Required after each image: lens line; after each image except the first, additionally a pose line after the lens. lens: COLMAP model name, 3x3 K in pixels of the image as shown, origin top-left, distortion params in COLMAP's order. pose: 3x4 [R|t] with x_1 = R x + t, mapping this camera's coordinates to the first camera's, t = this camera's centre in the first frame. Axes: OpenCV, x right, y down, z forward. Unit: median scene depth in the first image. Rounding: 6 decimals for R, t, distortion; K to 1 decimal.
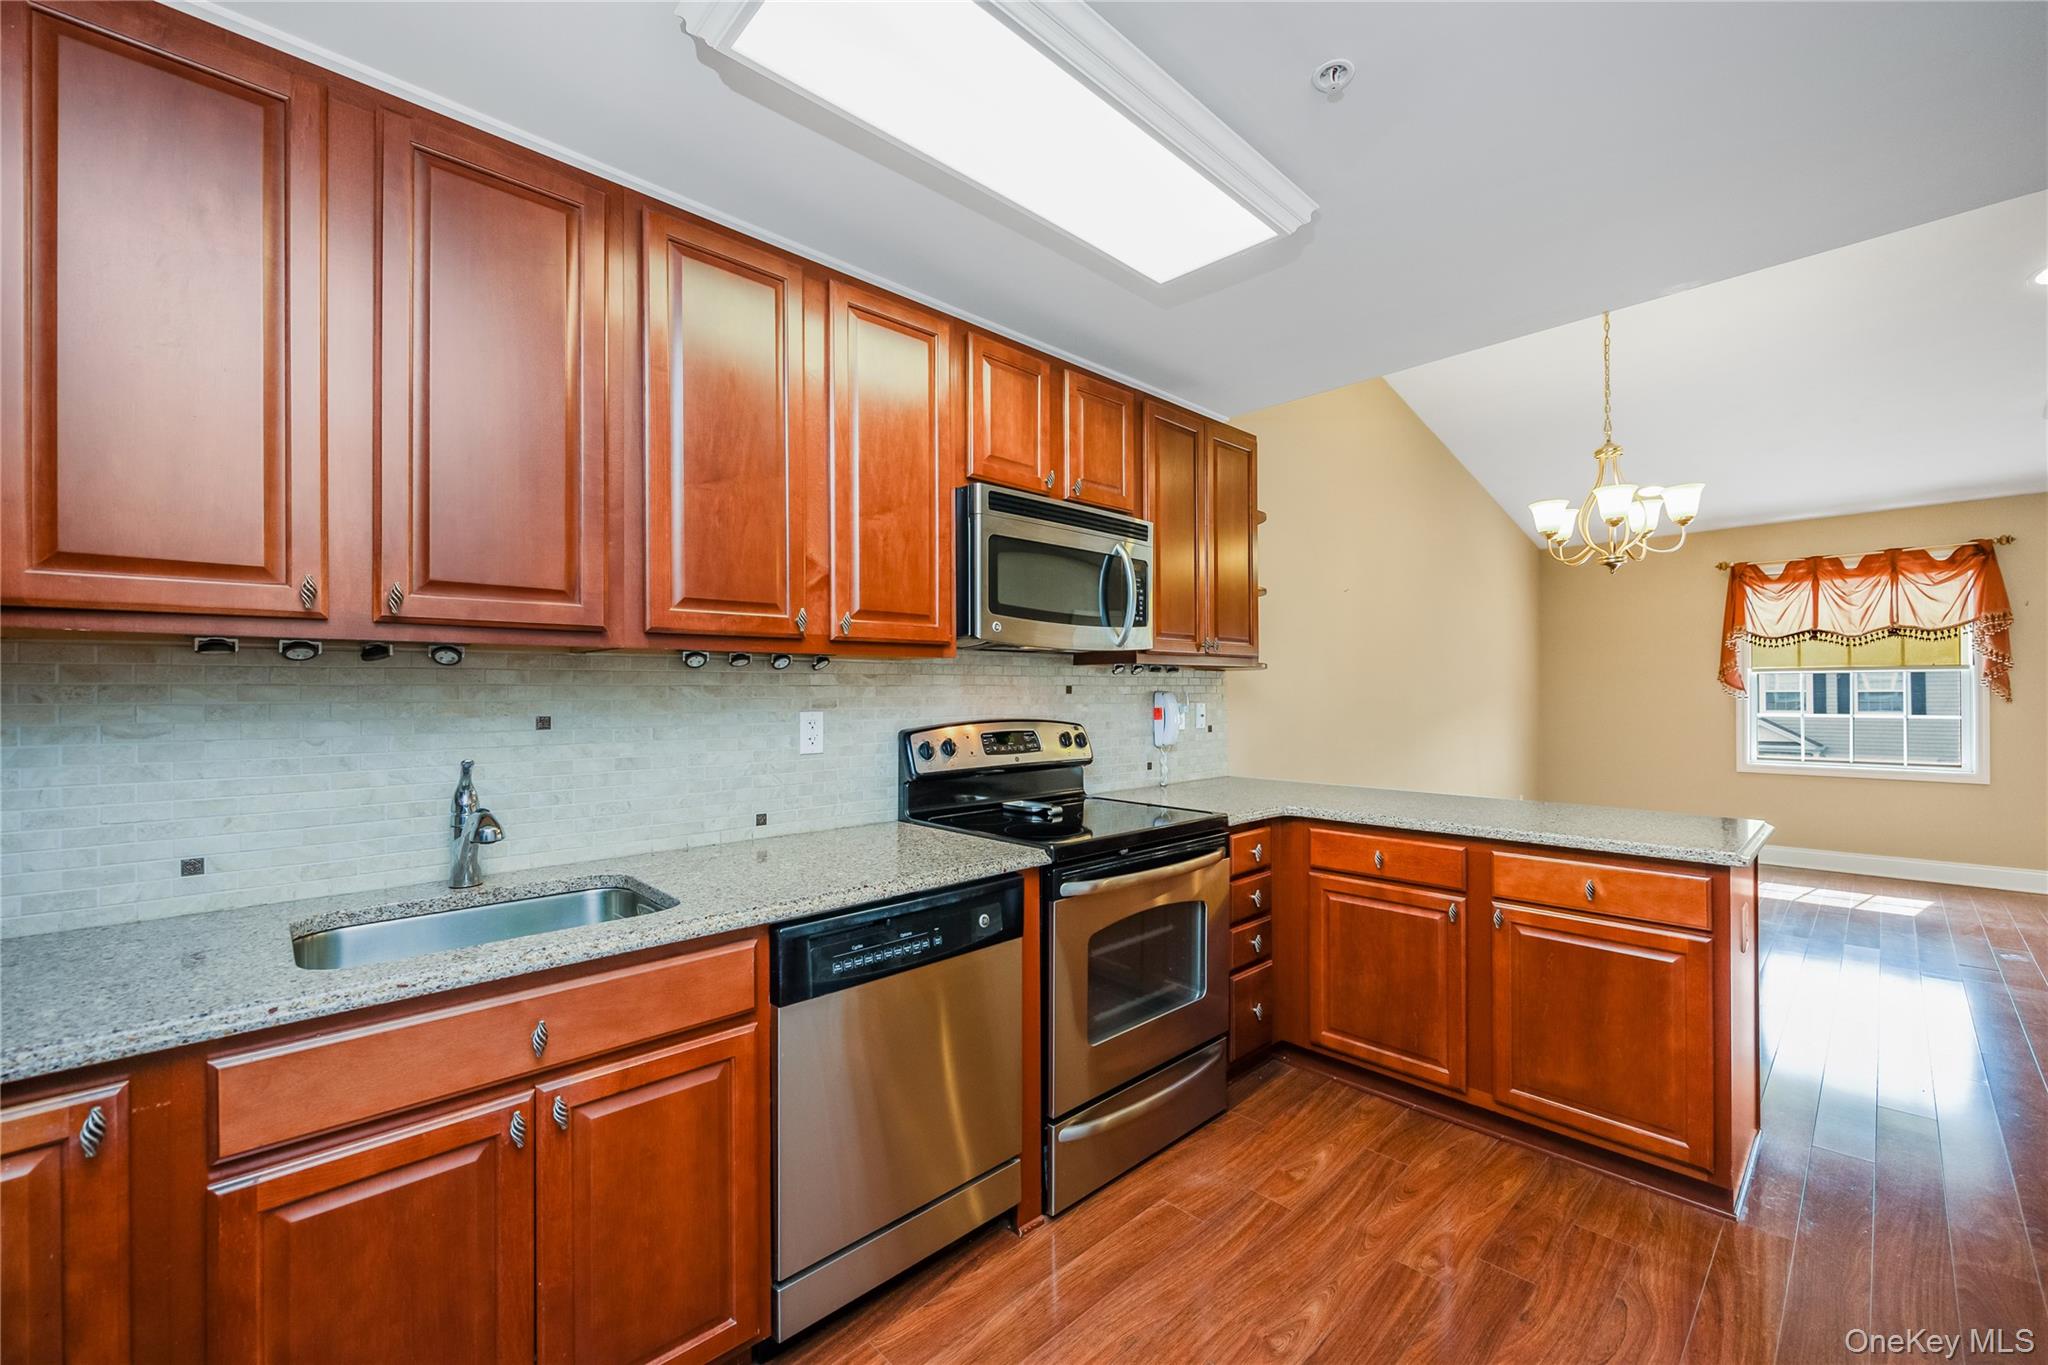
lens RADIAL K [[833.1, 0, 1008.2], [0, 833.1, 693.6], [0, 0, 1]] dist [-0.005626, 0.000670]
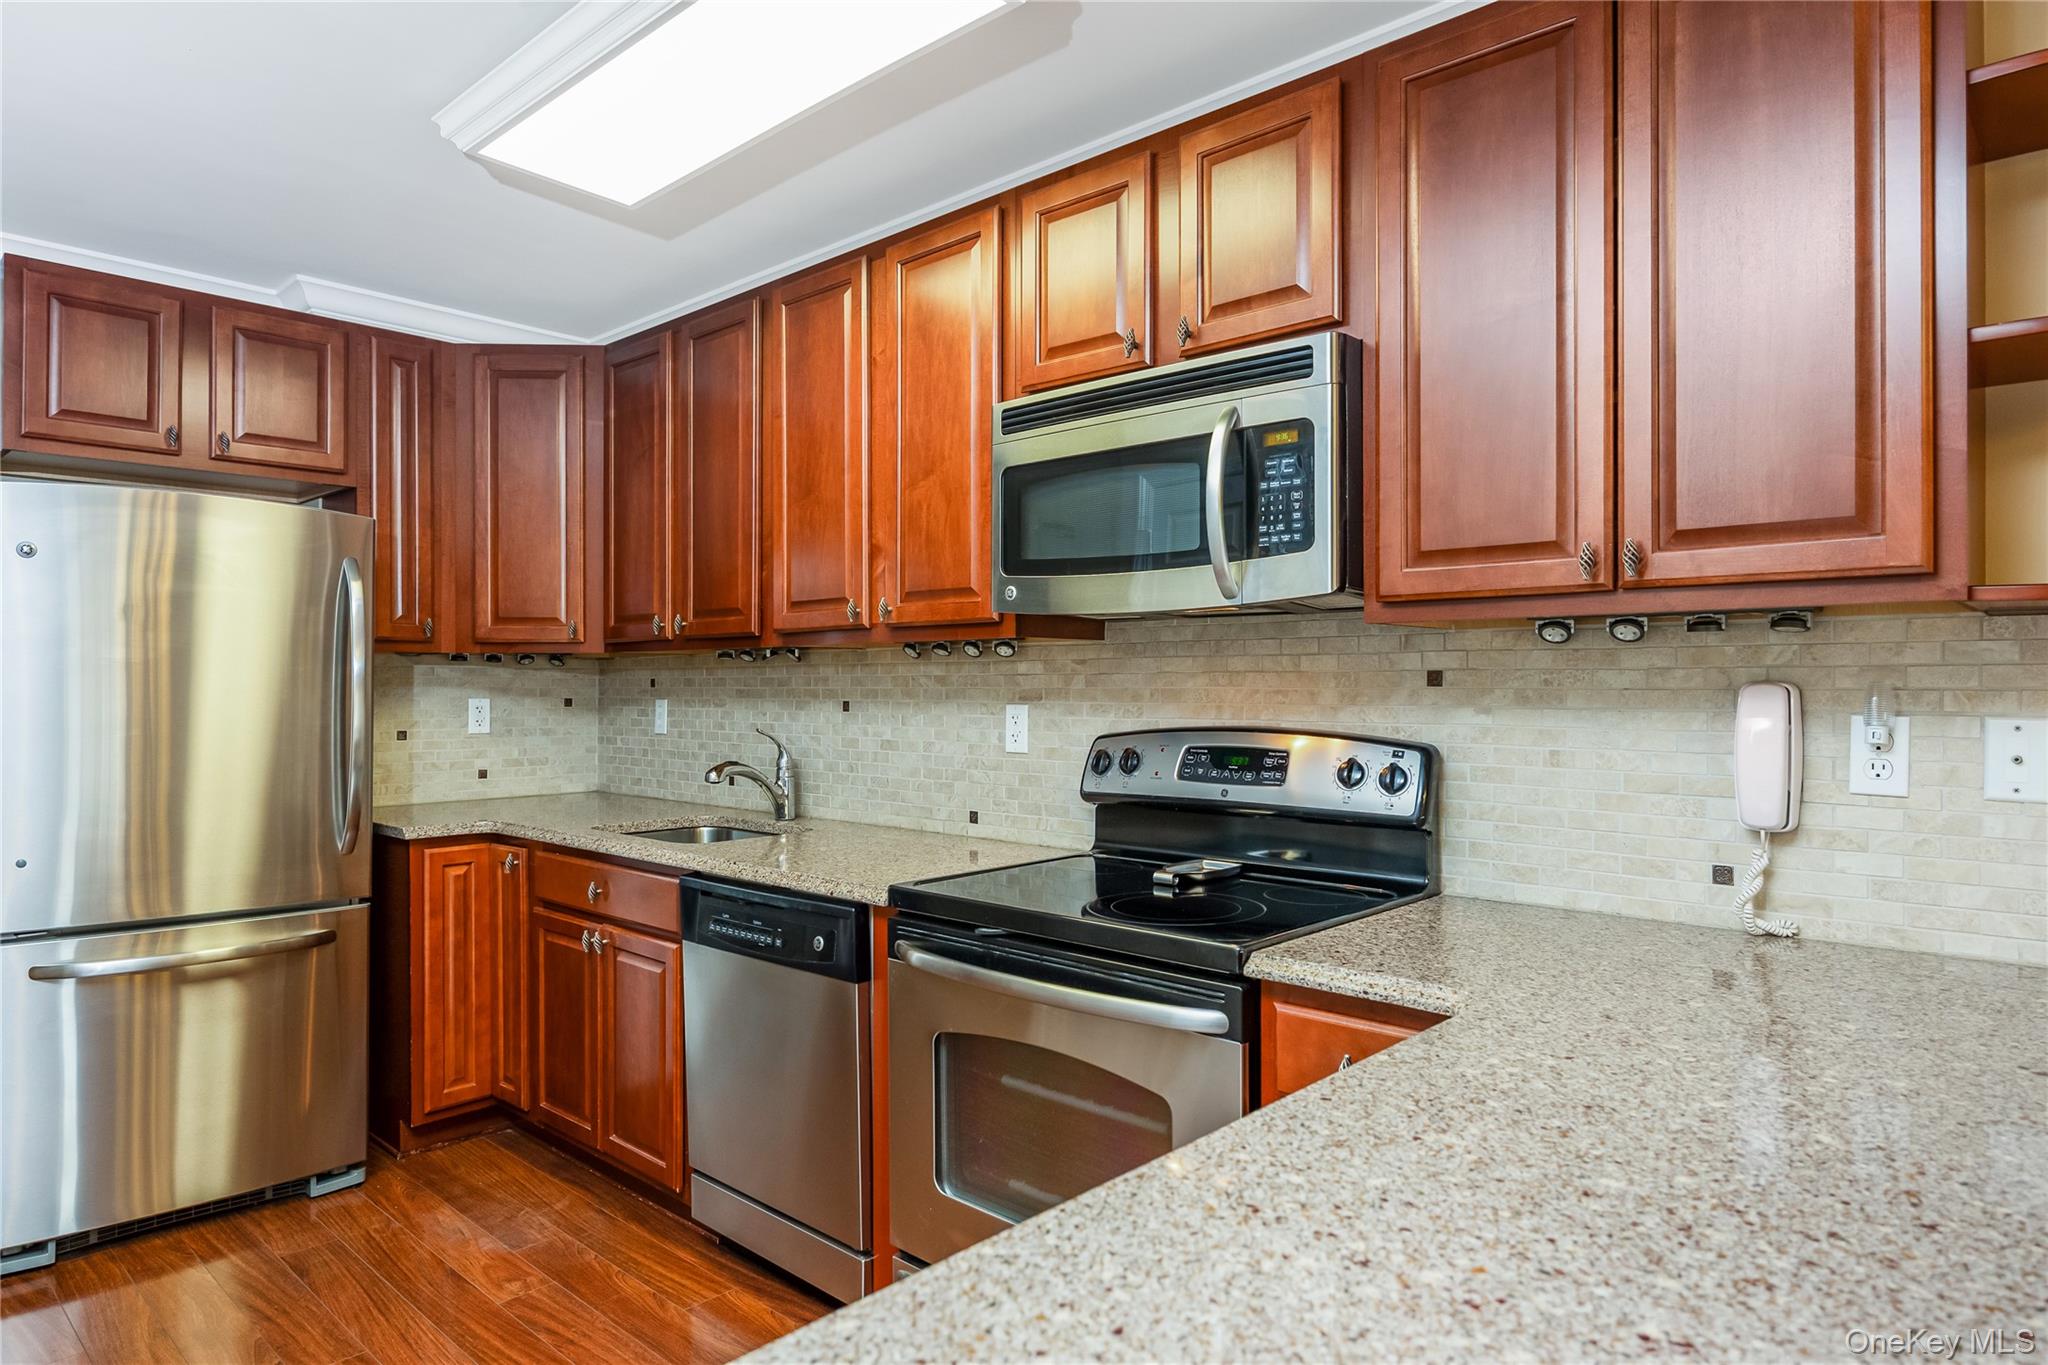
lens RADIAL K [[1215.8, 0, 1037.2], [0, 1215.8, 698.3], [0, 0, 1]] dist [-0.008807, -0.003382]
pose [[0.064271, 0.018003, -0.997770, 1.022604], [-0.000676, 0.999838, 0.017996, -0.007532], [0.997932, -0.000482, 0.064273, 0.931298]]
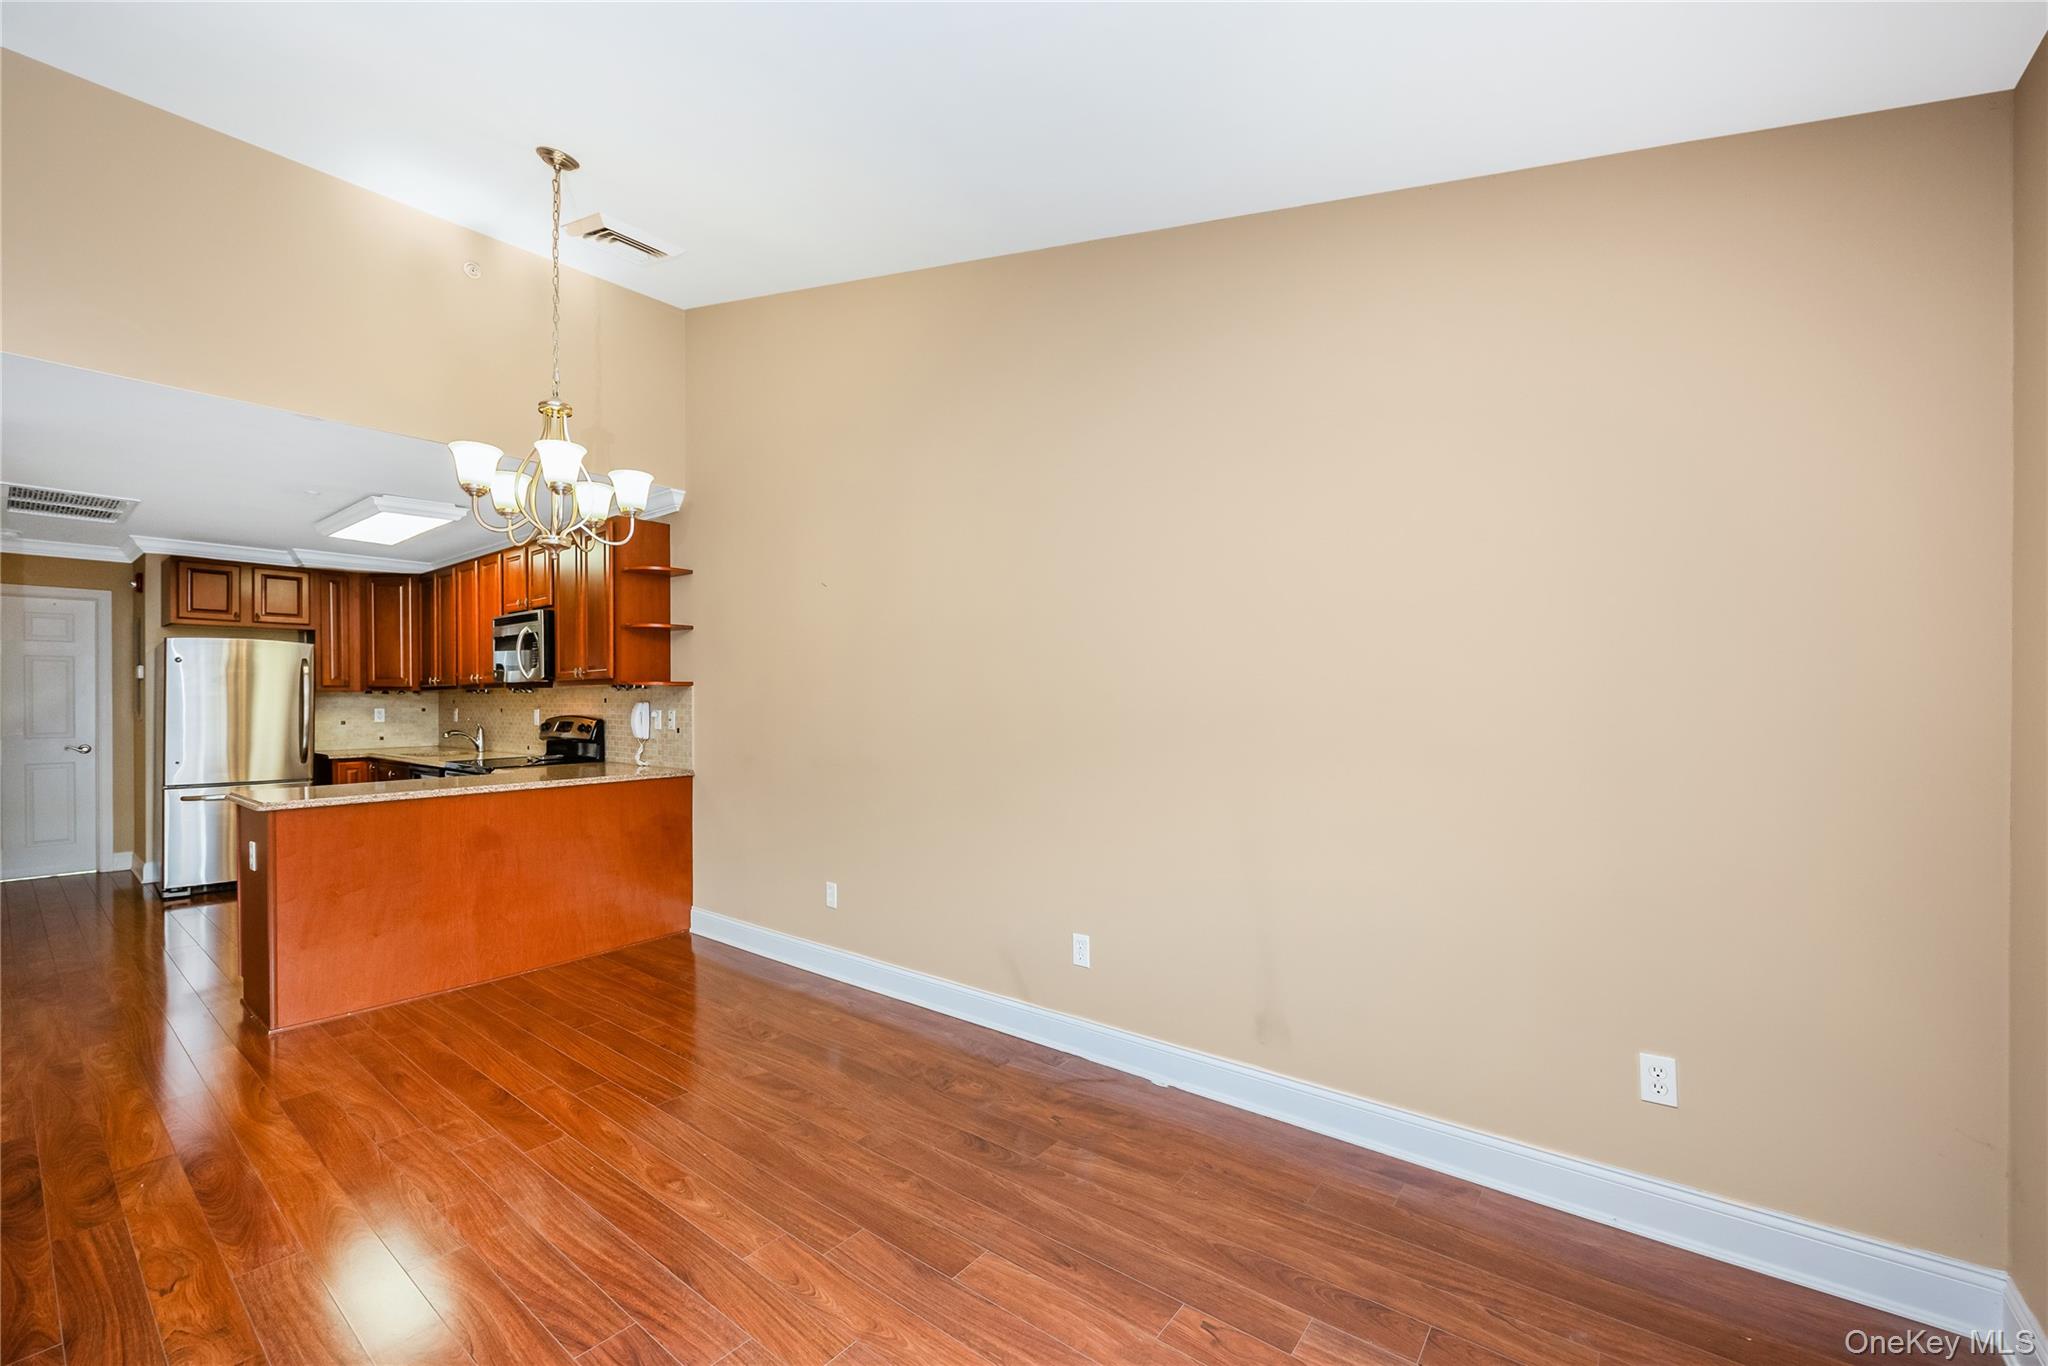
lens RADIAL K [[833.1, 0, 1019.9], [0, 833.1, 716.0], [0, 0, 1]] dist [-0.005626, 0.000670]
pose [[0.137369, 0.023401, -0.990243, 2.531551], [-0.000897, 0.999723, 0.023501, -0.019718], [0.990519, -0.002341, 0.137352, 2.128975]]
